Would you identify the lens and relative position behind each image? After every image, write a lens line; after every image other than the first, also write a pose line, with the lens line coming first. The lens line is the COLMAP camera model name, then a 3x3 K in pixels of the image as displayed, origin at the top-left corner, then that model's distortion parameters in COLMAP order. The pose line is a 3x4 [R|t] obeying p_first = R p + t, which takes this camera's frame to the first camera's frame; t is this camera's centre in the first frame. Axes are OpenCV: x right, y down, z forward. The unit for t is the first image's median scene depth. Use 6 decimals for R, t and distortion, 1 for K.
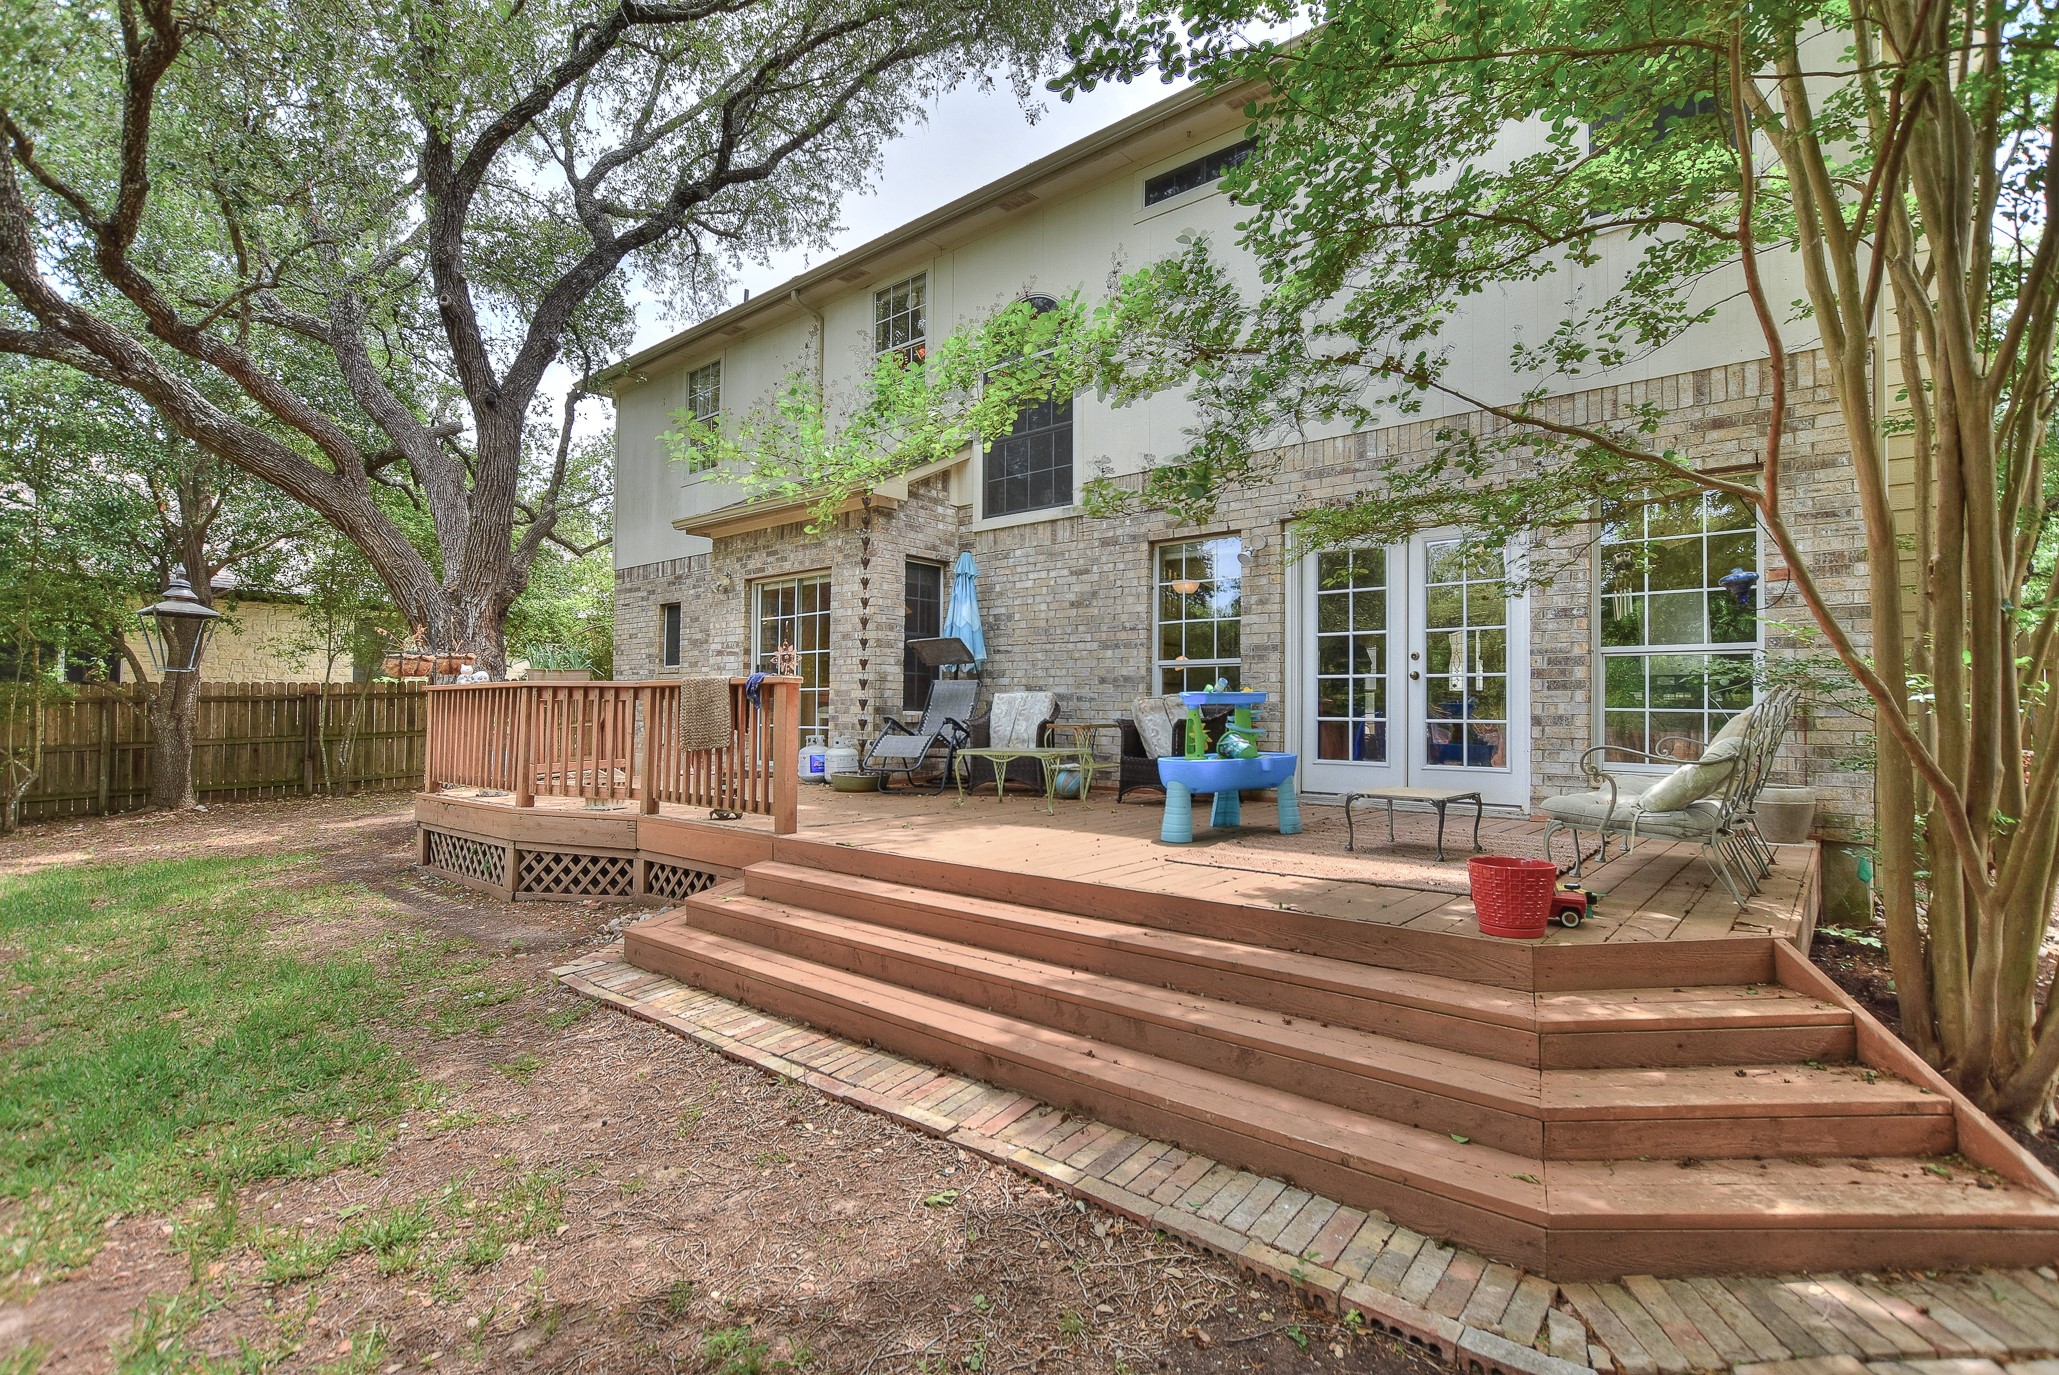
lens RADIAL K [[975.3, 0, 1029.5], [0, 975.3, 687.5], [0, 0, 1]] dist [-0.022101, 0.000351]
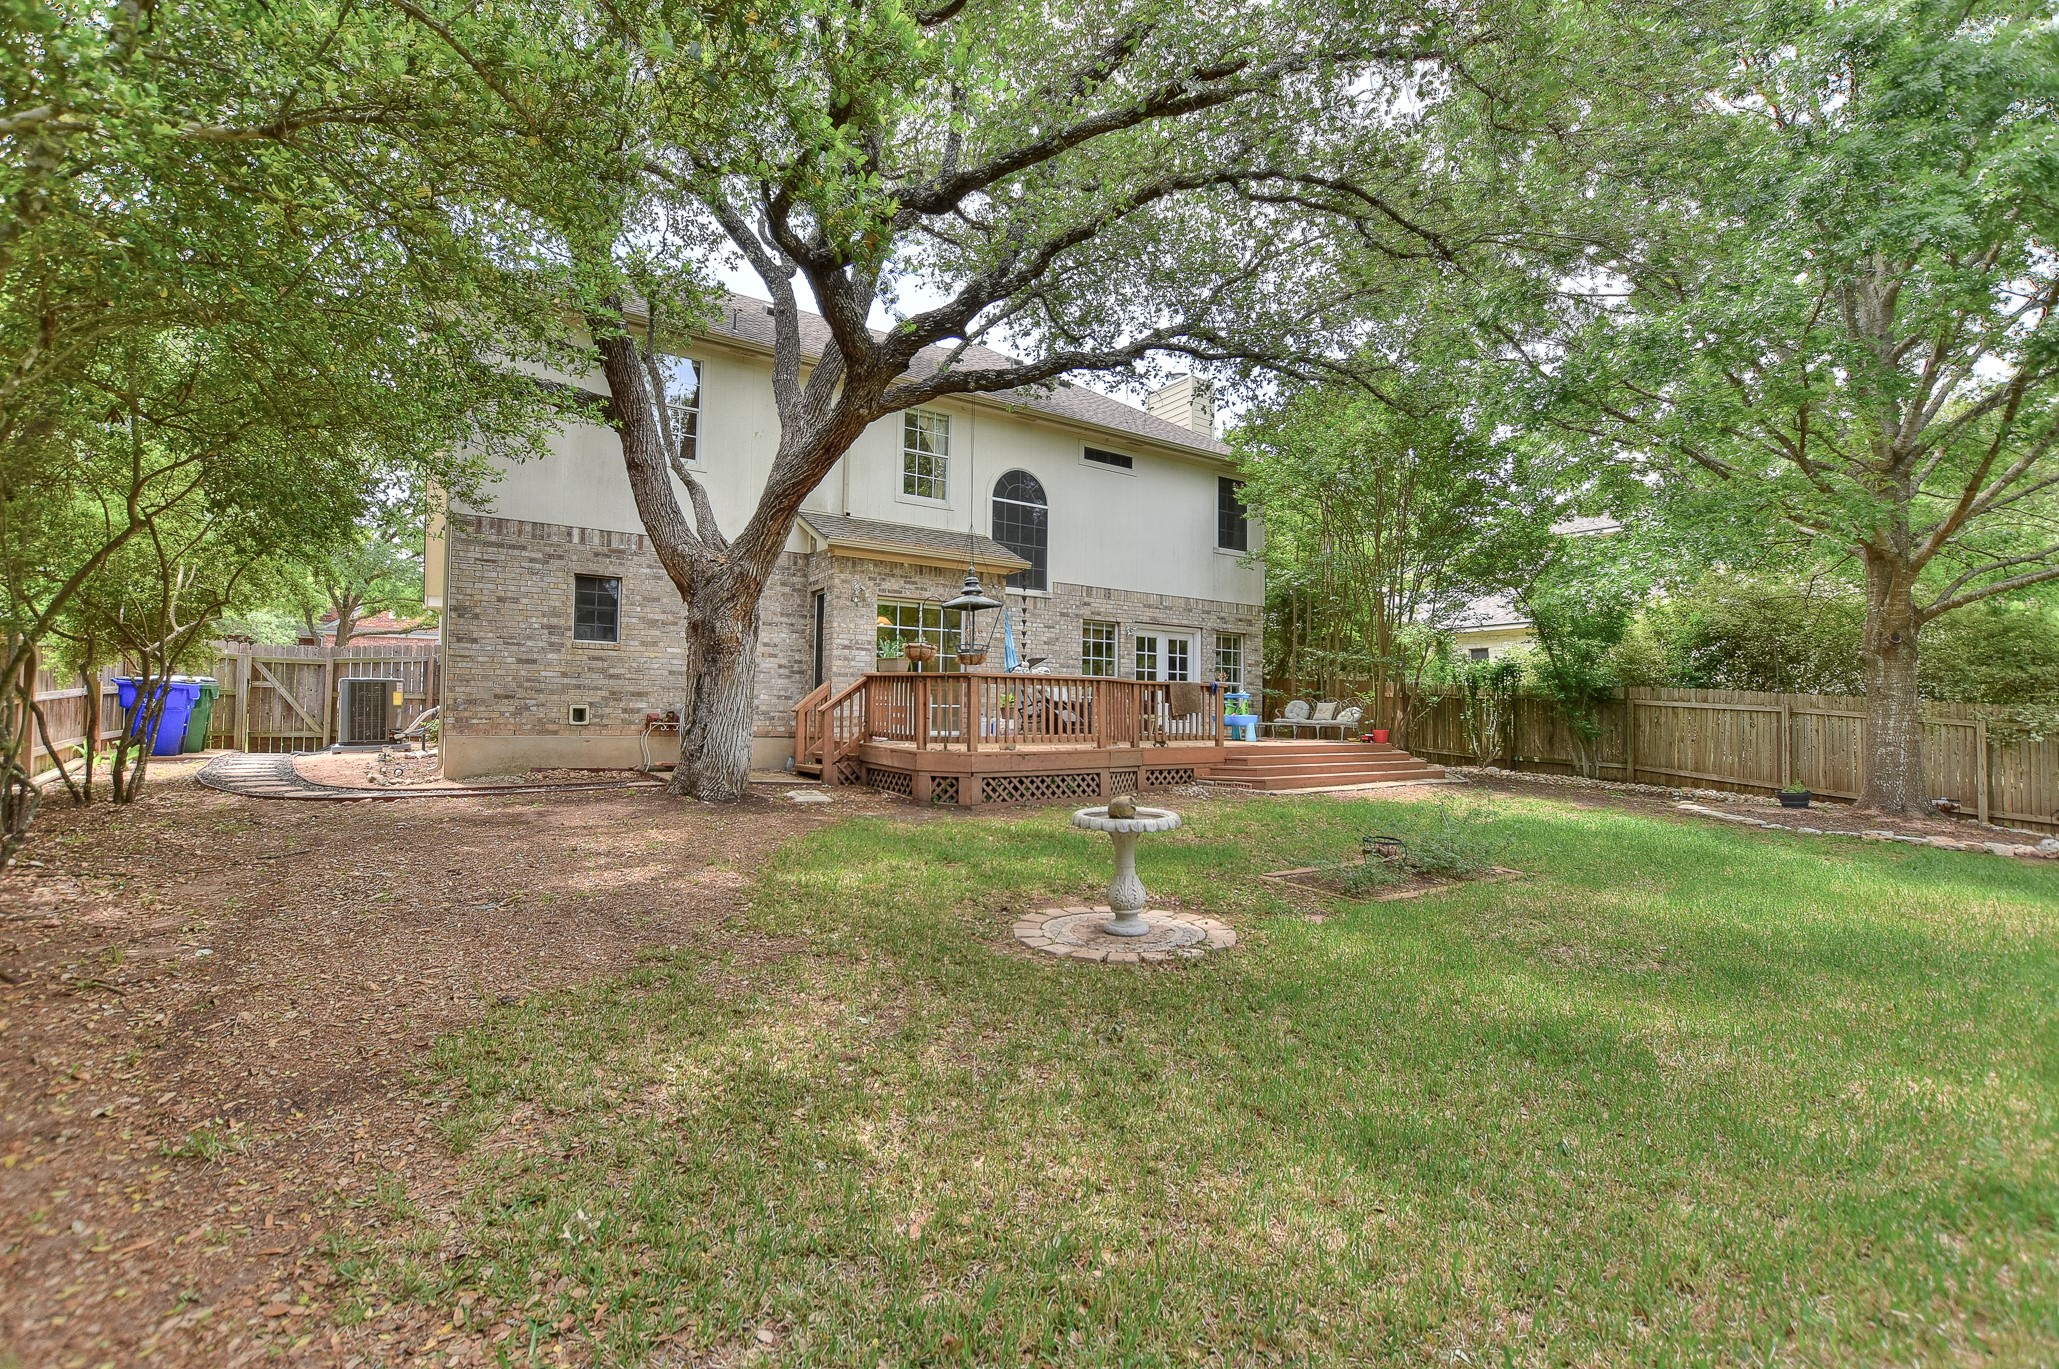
lens RADIAL K [[919.5, 0, 1024.4], [0, 919.5, 698.8], [0, 0, 1]] dist [-0.016295, 0.000131]
pose [[0.270620, 0.015467, 0.962562, -1.852886], [-0.035908, 0.999337, -0.005963, 0.040378], [-0.962016, -0.032950, 0.270996, 0.586206]]
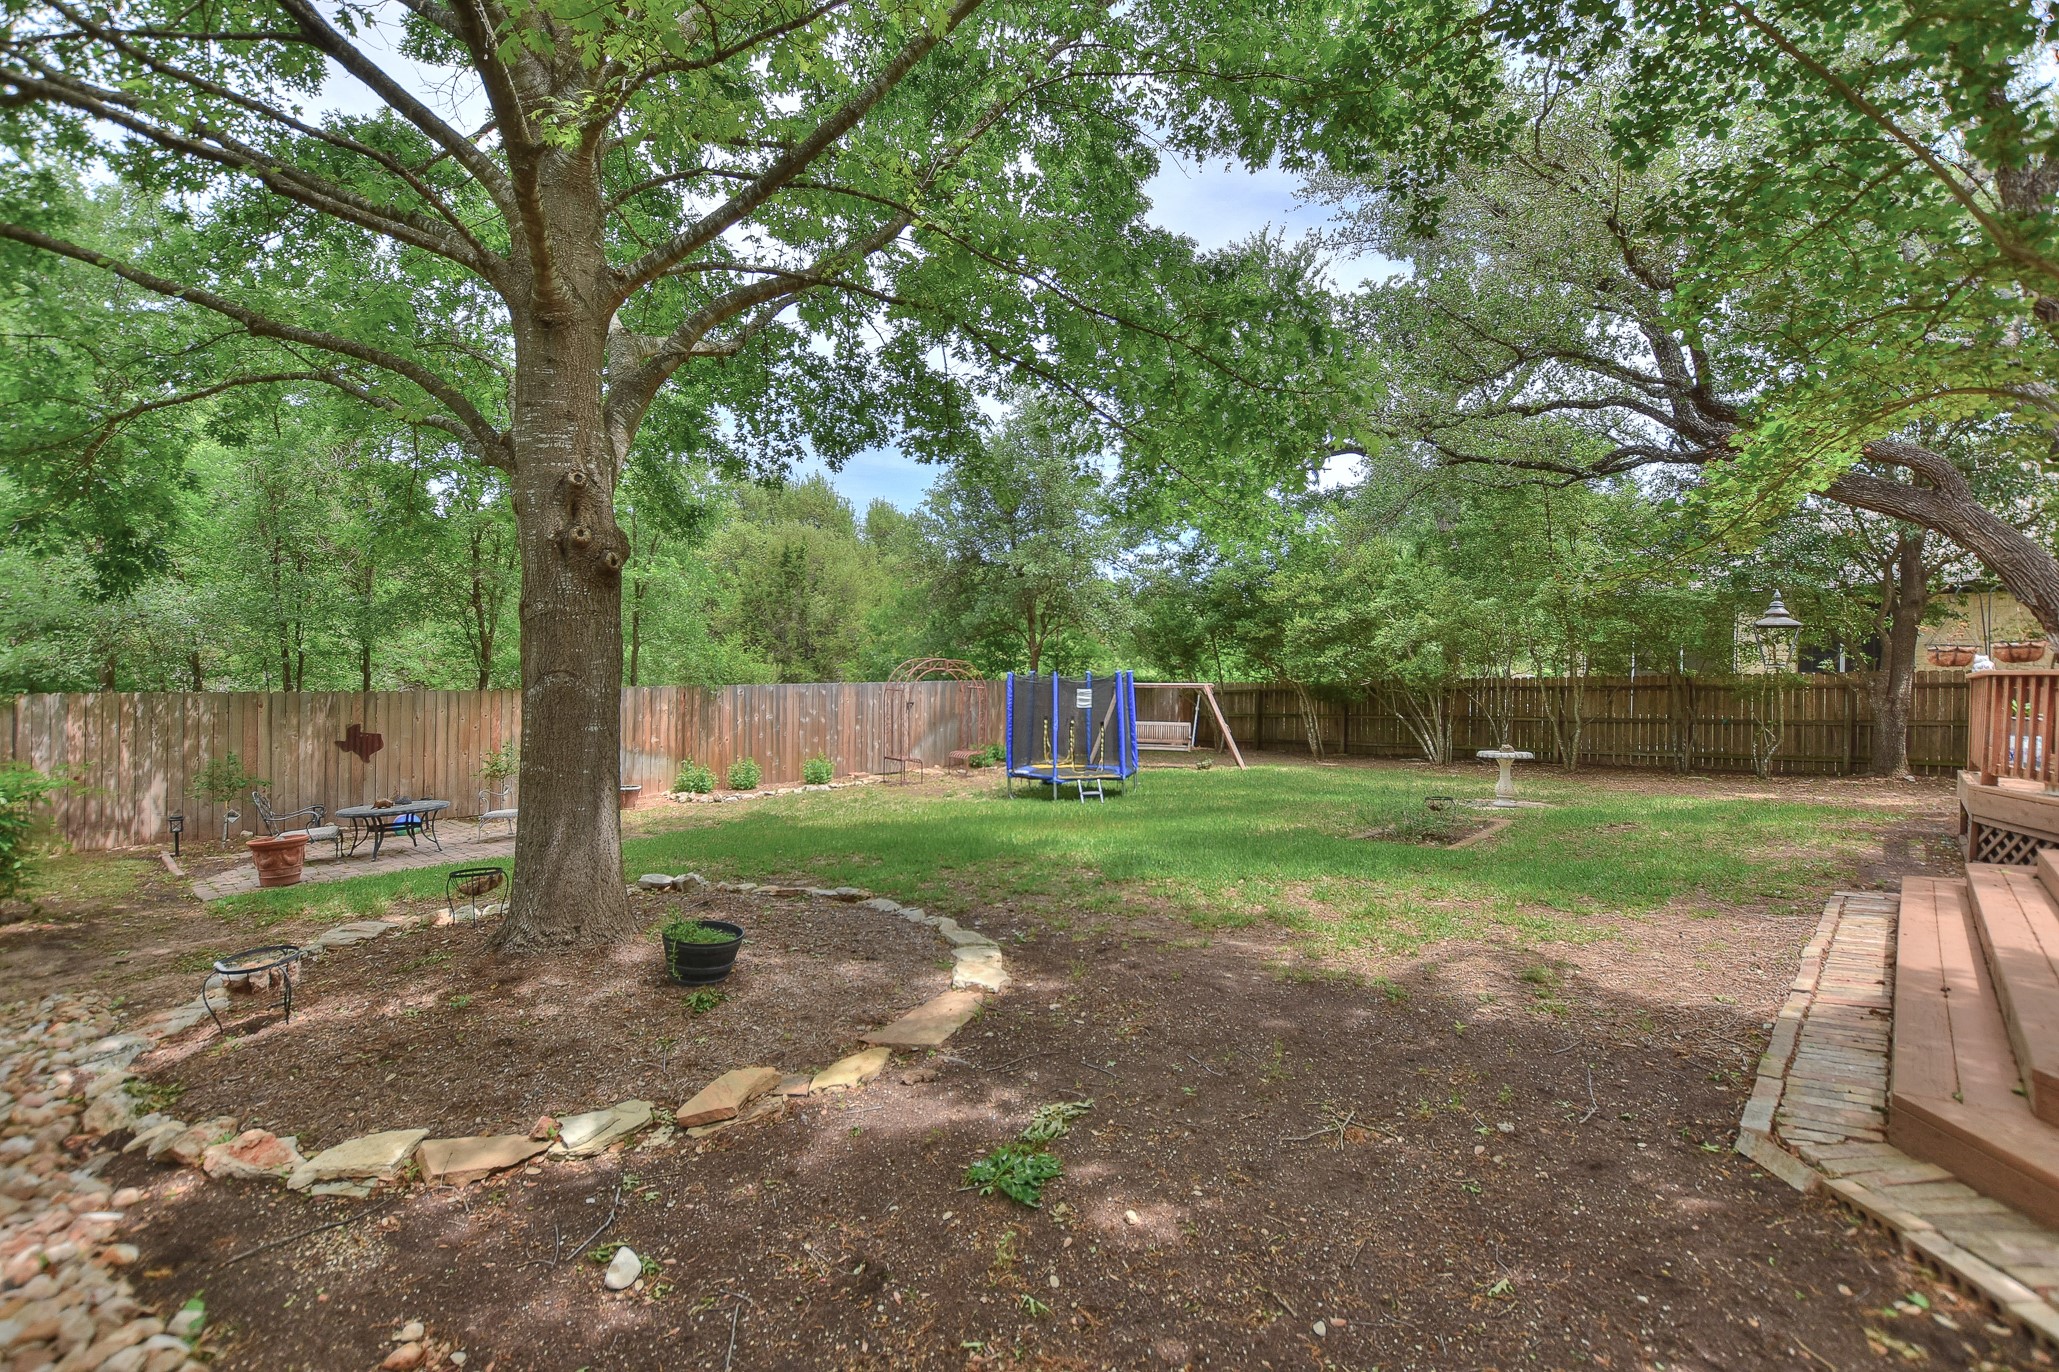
lens RADIAL K [[935.1, 0, 1026.2], [0, 935.1, 671.7], [0, 0, 1]] dist [-0.012678, 0.000030]
pose [[-0.061946, -0.011472, -0.998014, 0.505883], [0.010479, 0.999871, -0.012143, -0.003744], [0.998024, -0.011210, -0.061818, -0.020281]]
